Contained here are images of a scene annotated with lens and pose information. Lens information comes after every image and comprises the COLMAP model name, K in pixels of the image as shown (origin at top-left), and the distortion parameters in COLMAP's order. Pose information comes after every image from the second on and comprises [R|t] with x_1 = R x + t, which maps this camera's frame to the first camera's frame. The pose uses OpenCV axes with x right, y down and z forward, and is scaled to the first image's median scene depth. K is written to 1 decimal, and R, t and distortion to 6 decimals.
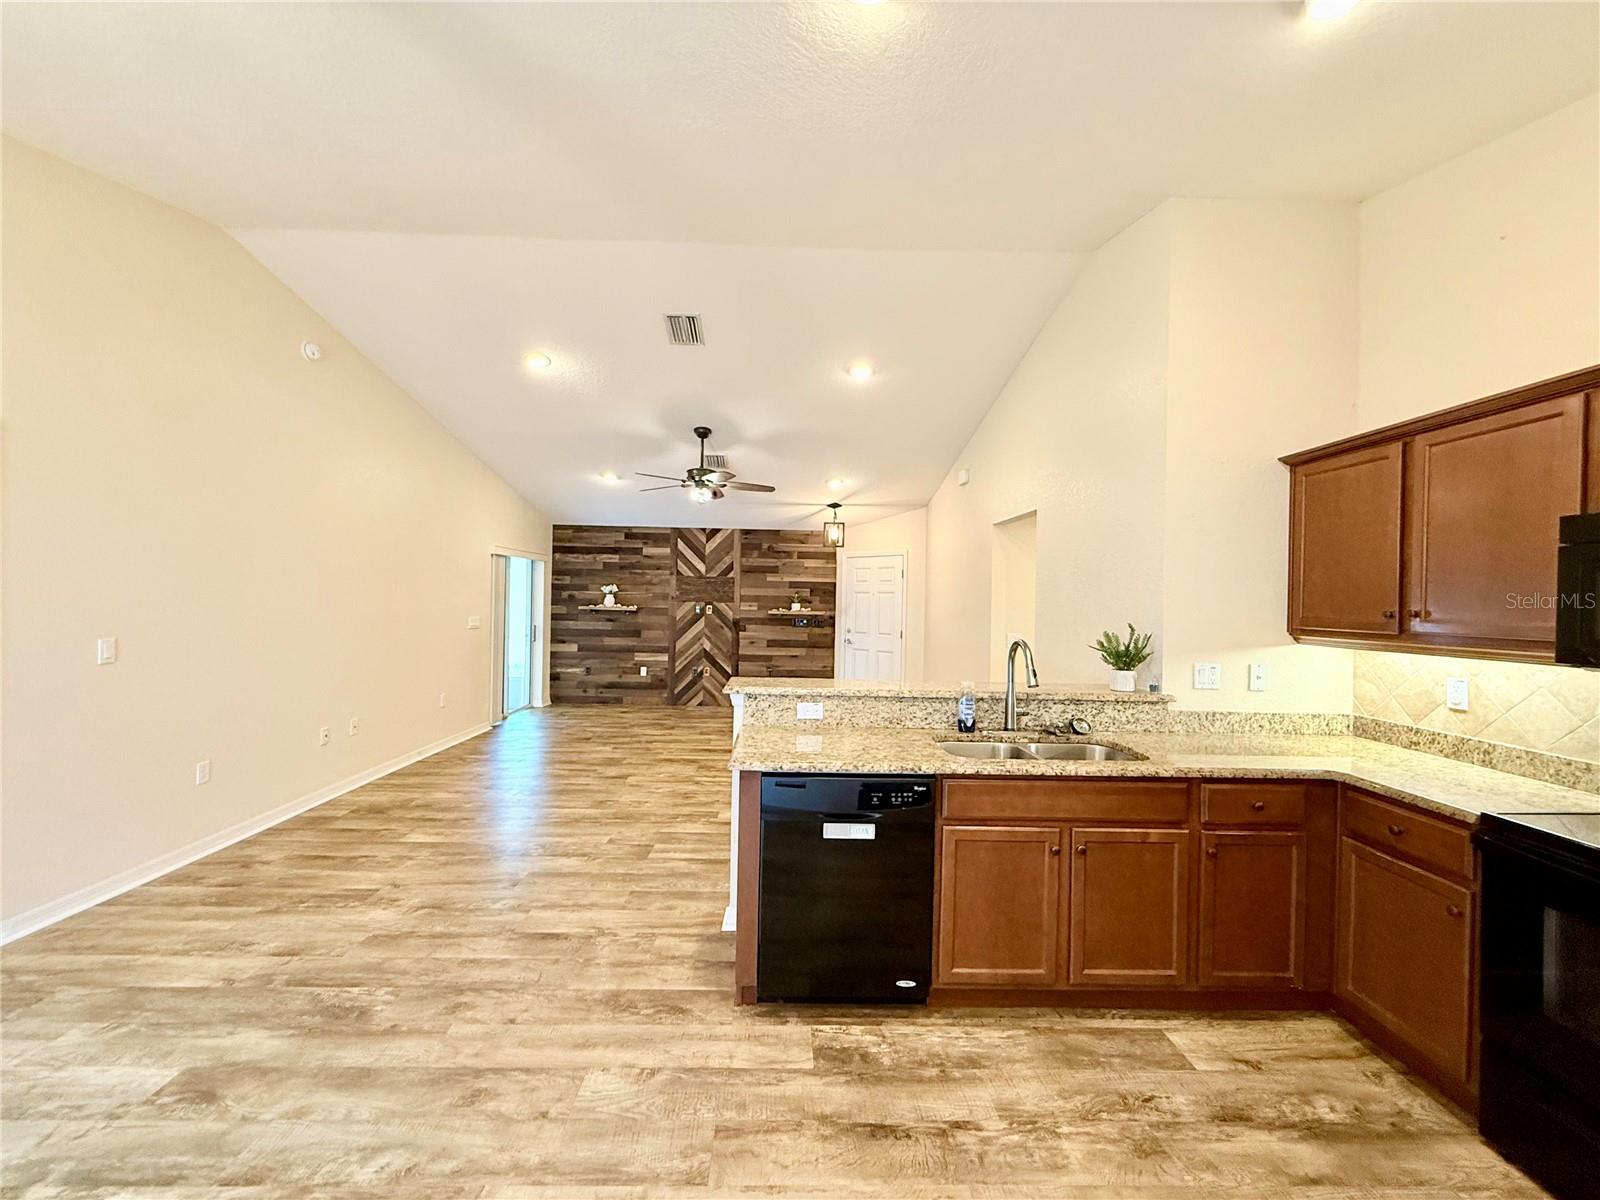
lens RADIAL K [[639.3, 0, 797.9], [0, 639.3, 602.3], [0, 0, 1]] dist [0.000134, 0.000071]
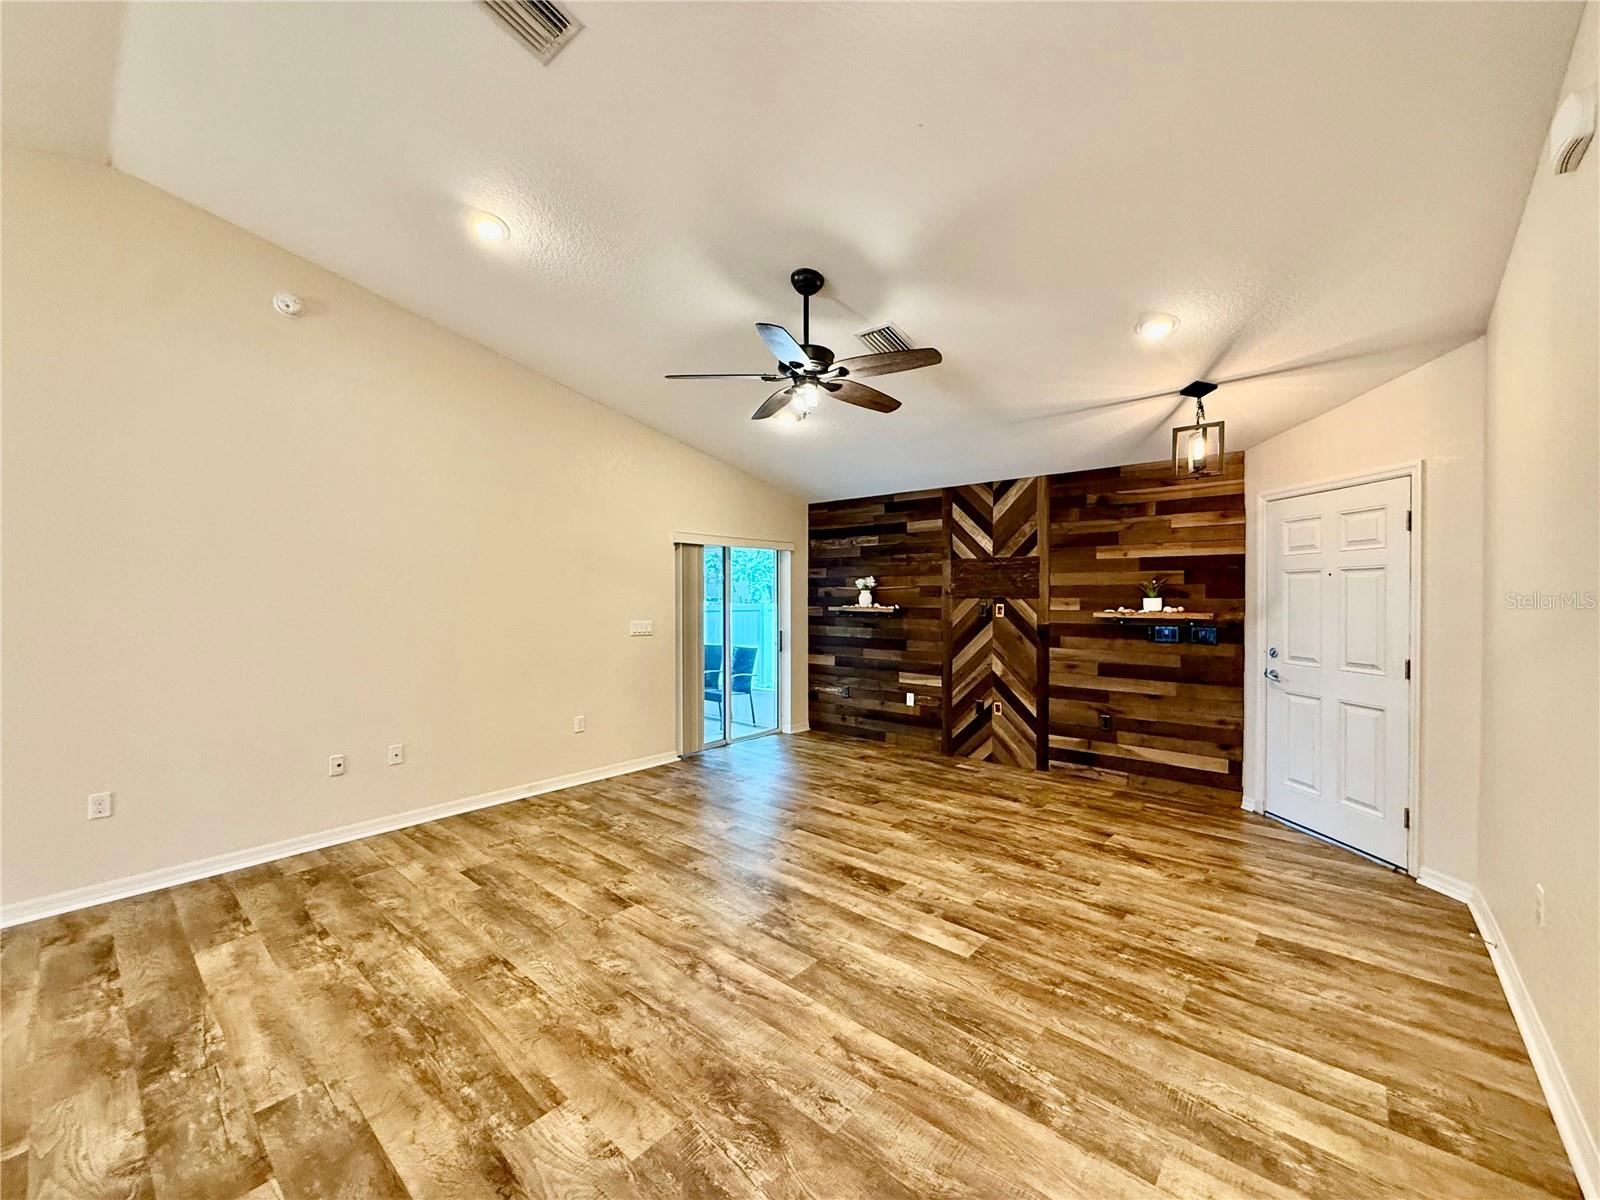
lens RADIAL K [[639.3, 0, 795.3], [0, 639.3, 601.0], [0, 0, 1]] dist [0.000134, 0.000071]
pose [[0.739728, -0.014079, -0.672759, 0.289589], [0.012656, 0.999895, -0.007009, 0.008749], [0.672787, -0.003330, 0.739828, 0.848863]]
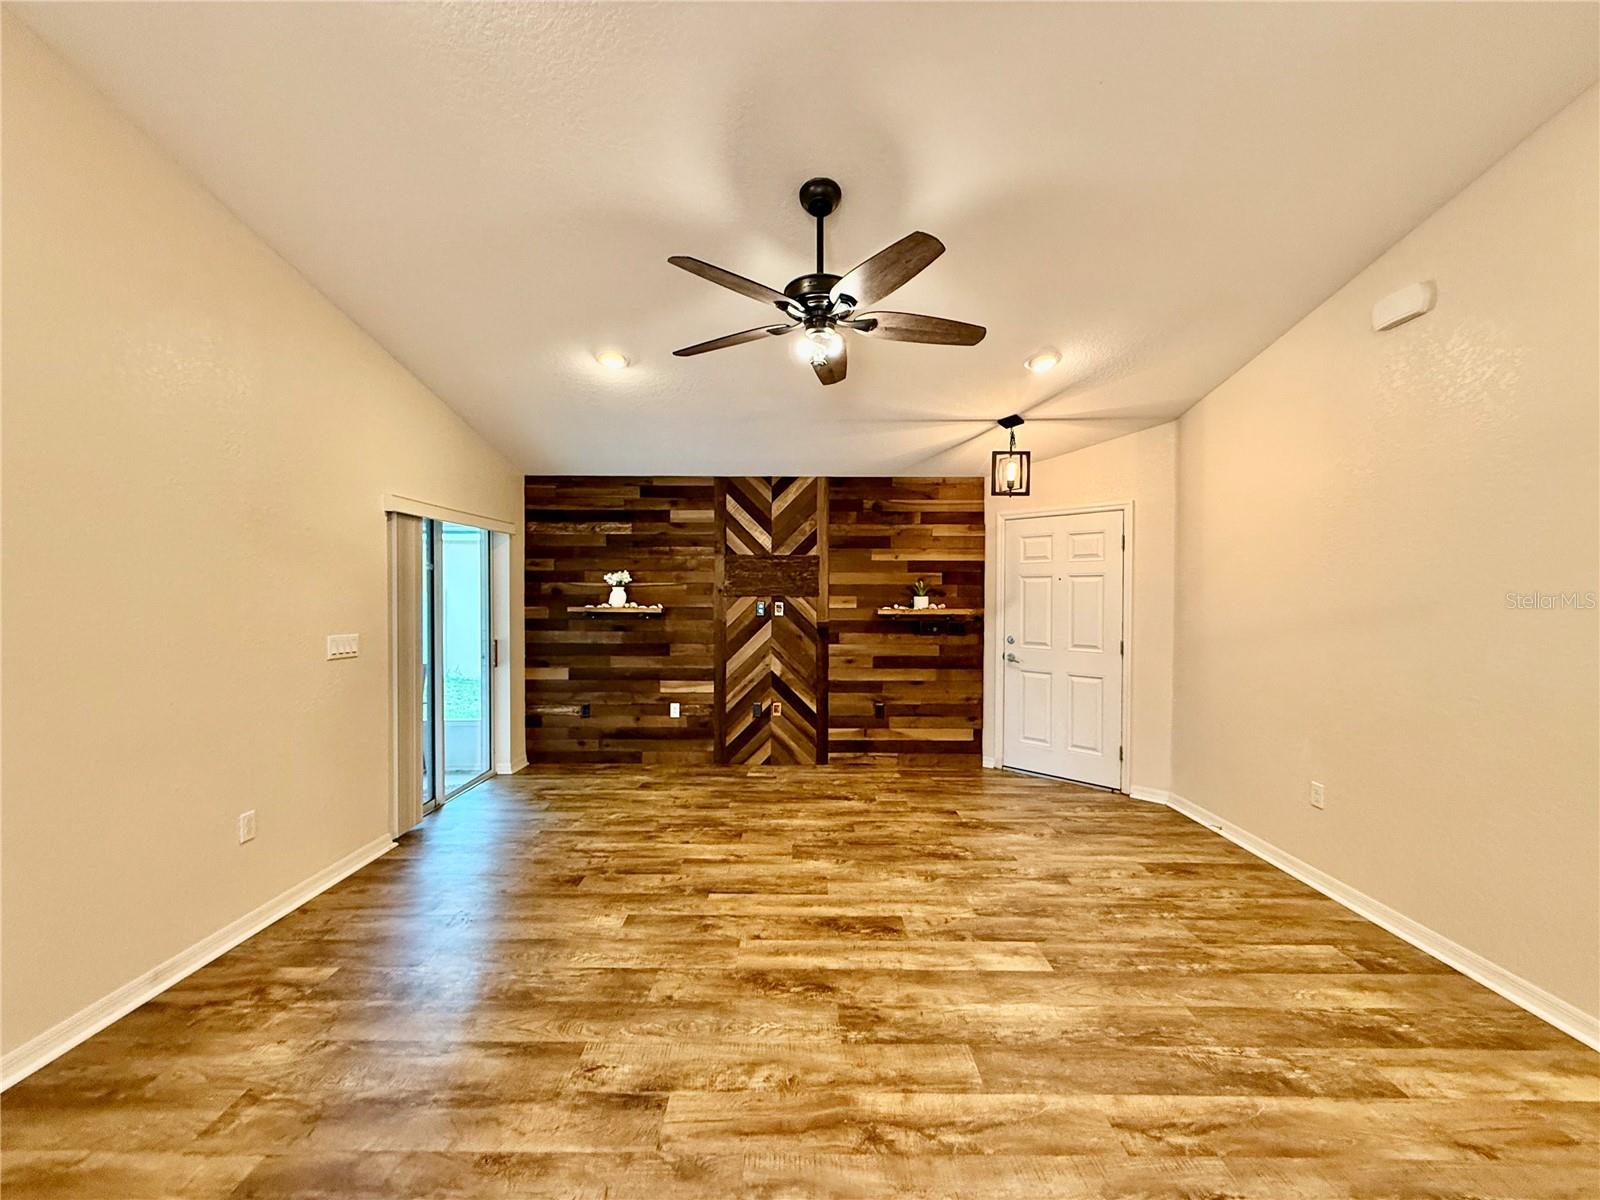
lens RADIAL K [[639.3, 0, 797.8], [0, 639.3, 600.3], [0, 0, 1]] dist [0.000134, 0.000071]
pose [[0.999626, -0.015772, -0.022323, -0.227358], [0.015976, 0.999832, 0.008981, -0.004309], [0.022178, -0.009334, 0.999710, 0.817405]]
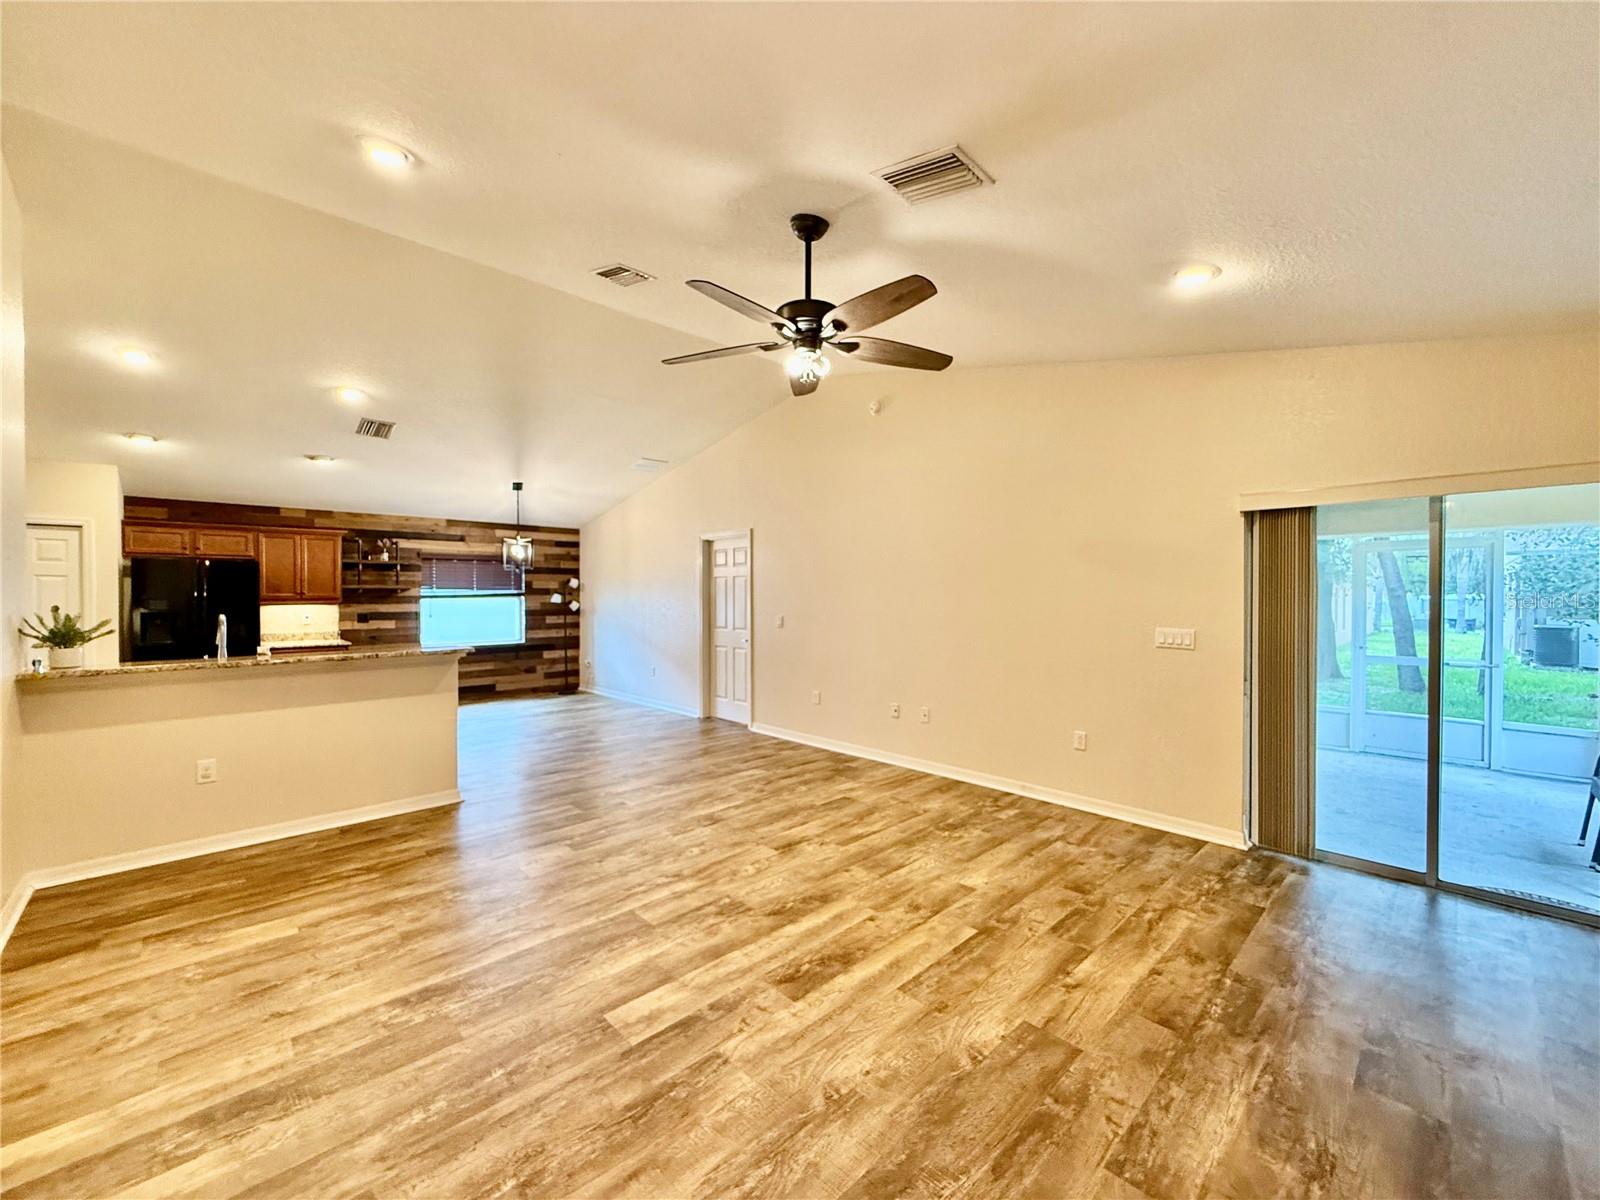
lens RADIAL K [[639.3, 0, 796.5], [0, 639.3, 600.1], [0, 0, 1]] dist [0.000134, 0.000071]
pose [[-0.740278, -0.011980, -0.672194, 0.235272], [-0.015855, 0.999874, -0.000360, 0.002998], [0.672114, 0.010391, -0.740375, 1.913194]]
